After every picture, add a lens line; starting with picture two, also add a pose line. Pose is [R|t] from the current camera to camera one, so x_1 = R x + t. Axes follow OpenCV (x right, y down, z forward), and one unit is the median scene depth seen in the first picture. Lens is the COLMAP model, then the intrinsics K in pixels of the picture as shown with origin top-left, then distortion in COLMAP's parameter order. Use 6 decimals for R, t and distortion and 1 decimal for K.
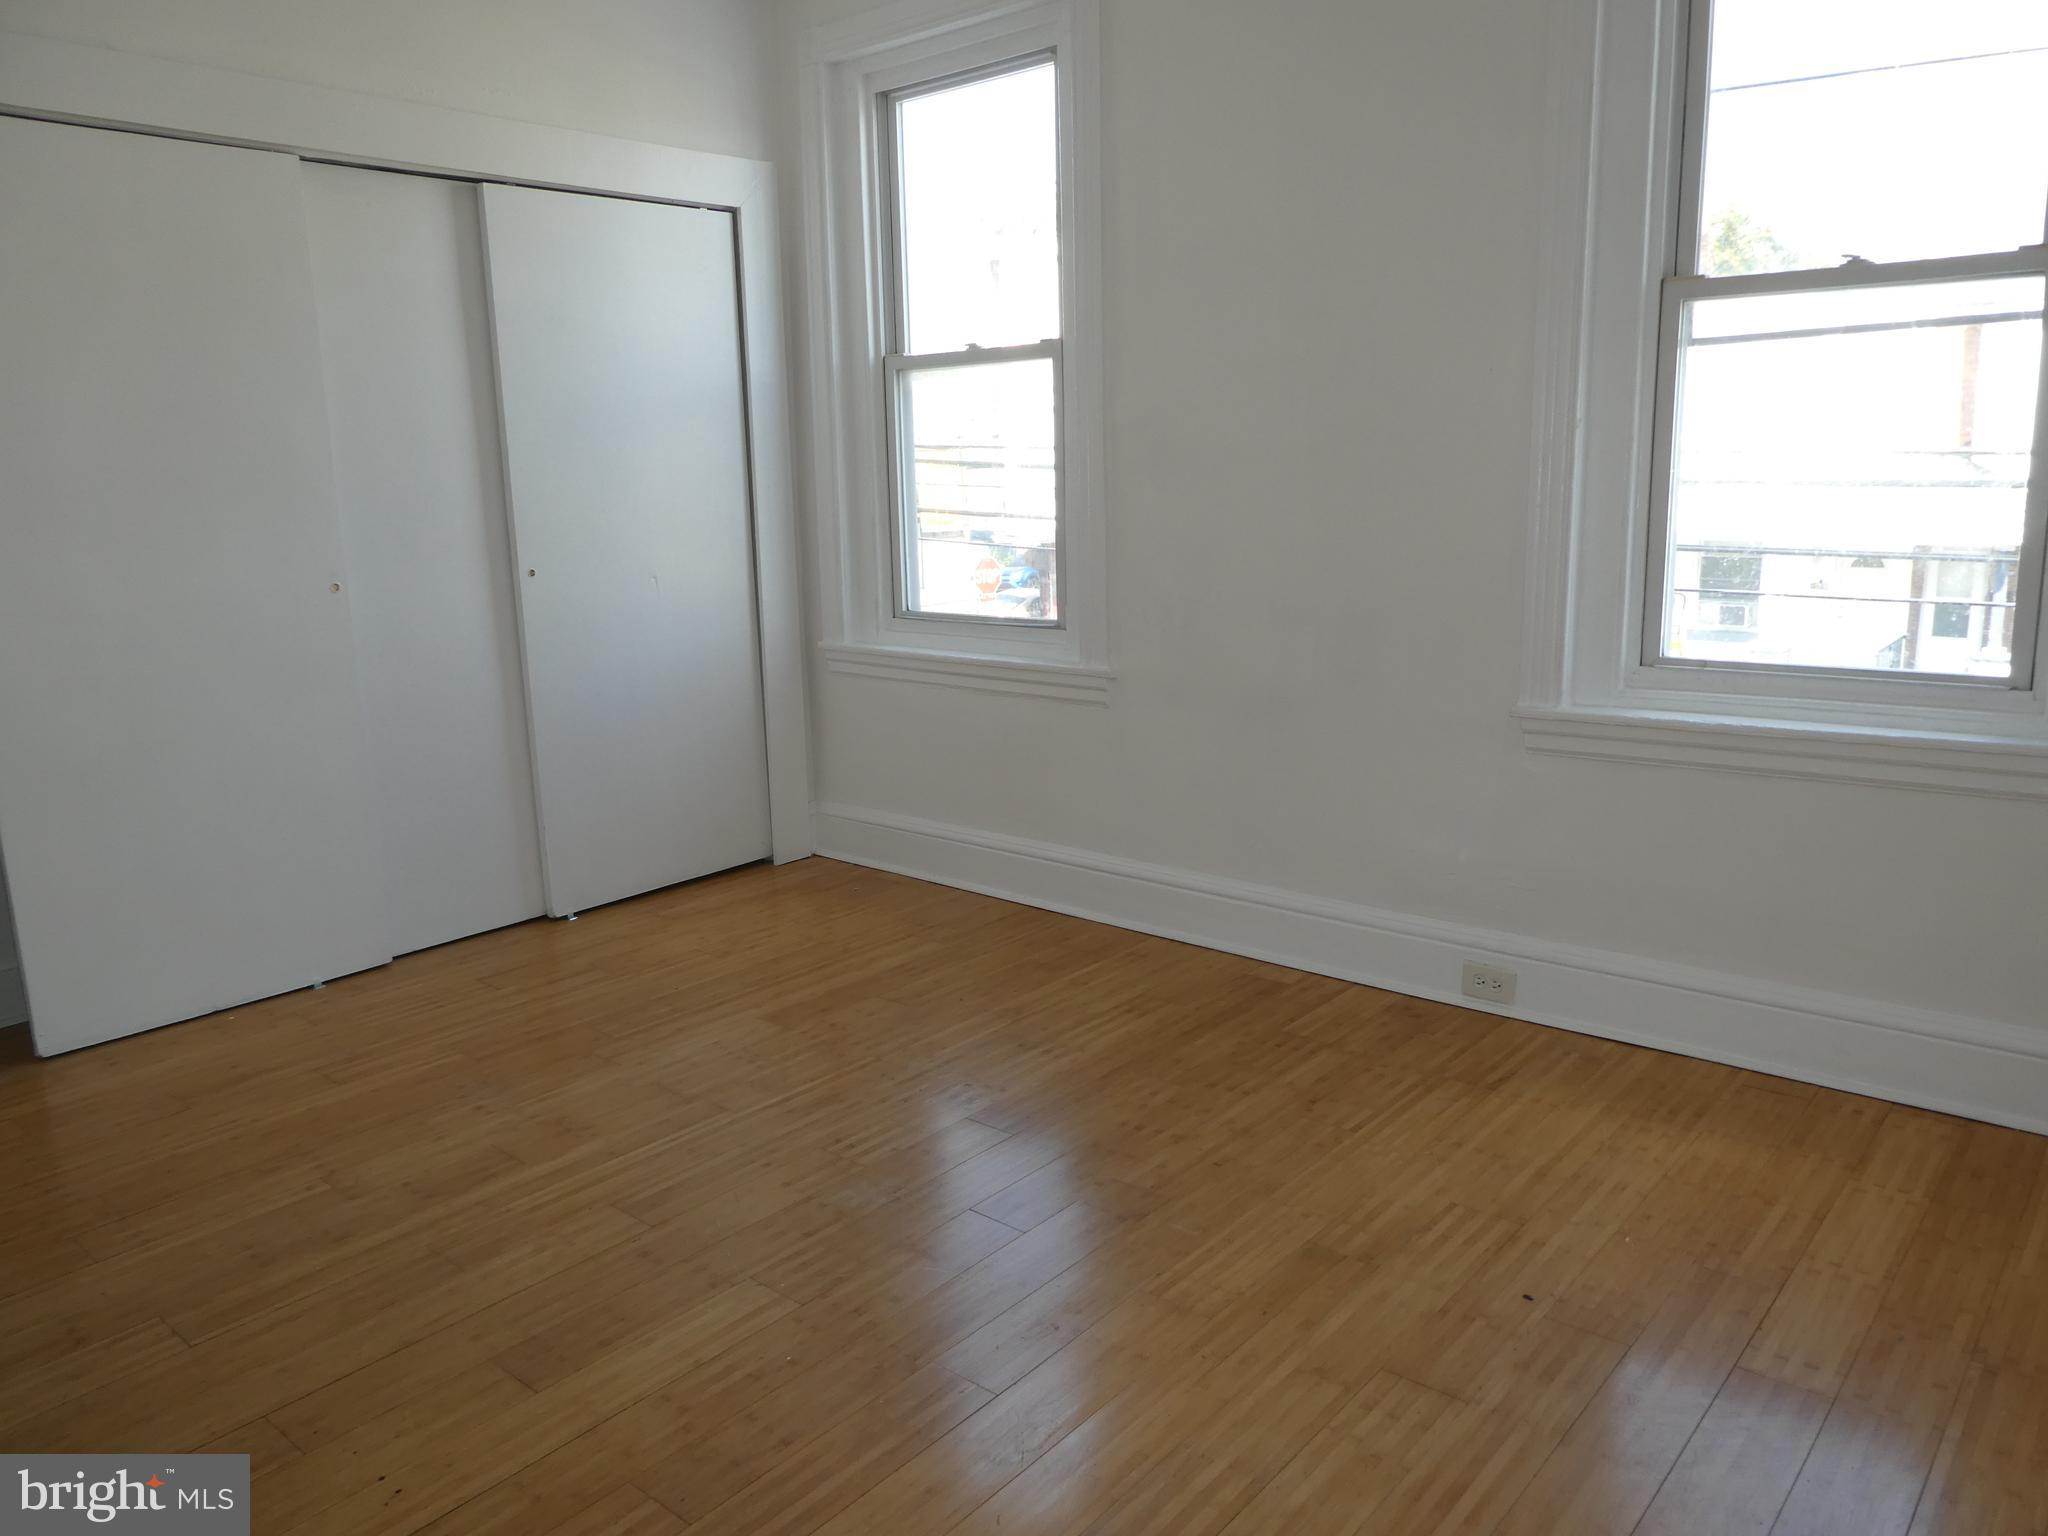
lens RADIAL K [[1440.9, 0, 1029.5], [0, 1440.9, 777.2], [0, 0, 1]] dist [-0.057154, 0.052989]
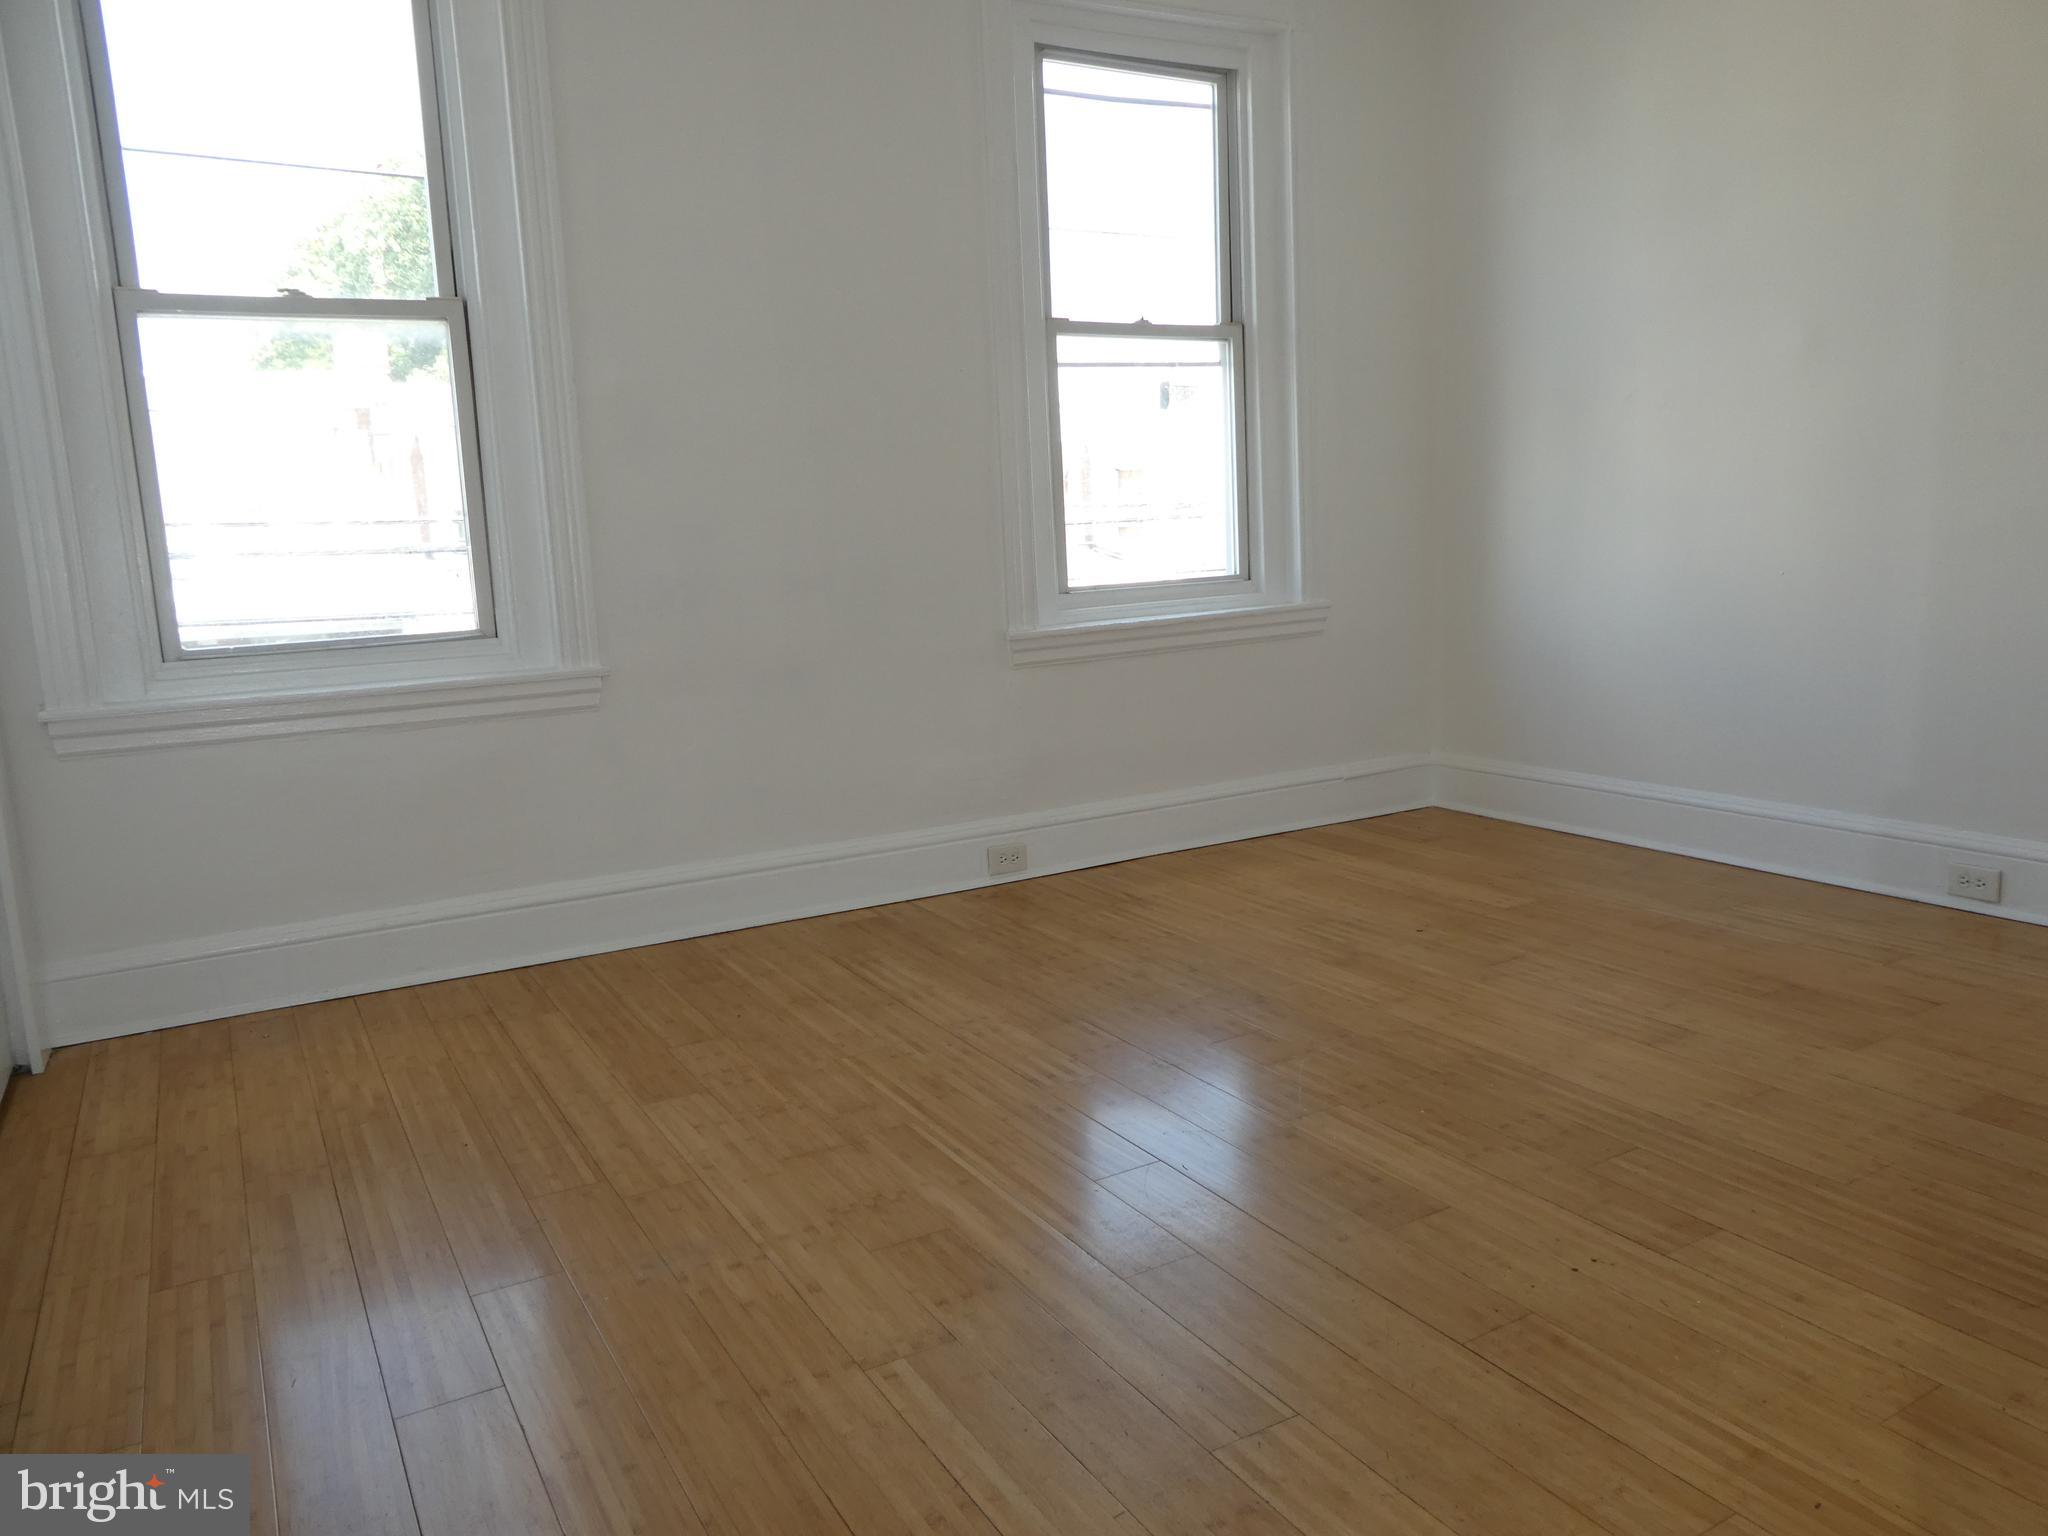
lens RADIAL K [[1467.0, 0, 1031.3], [0, 1467.0, 766.5], [0, 0, 1]] dist [-0.036191, 0.033154]
pose [[0.337509, -0.143673, 0.930293, -0.892781], [0.228344, 0.971261, 0.067157, -0.016722], [-0.913207, 0.189761, 0.360616, 0.528490]]
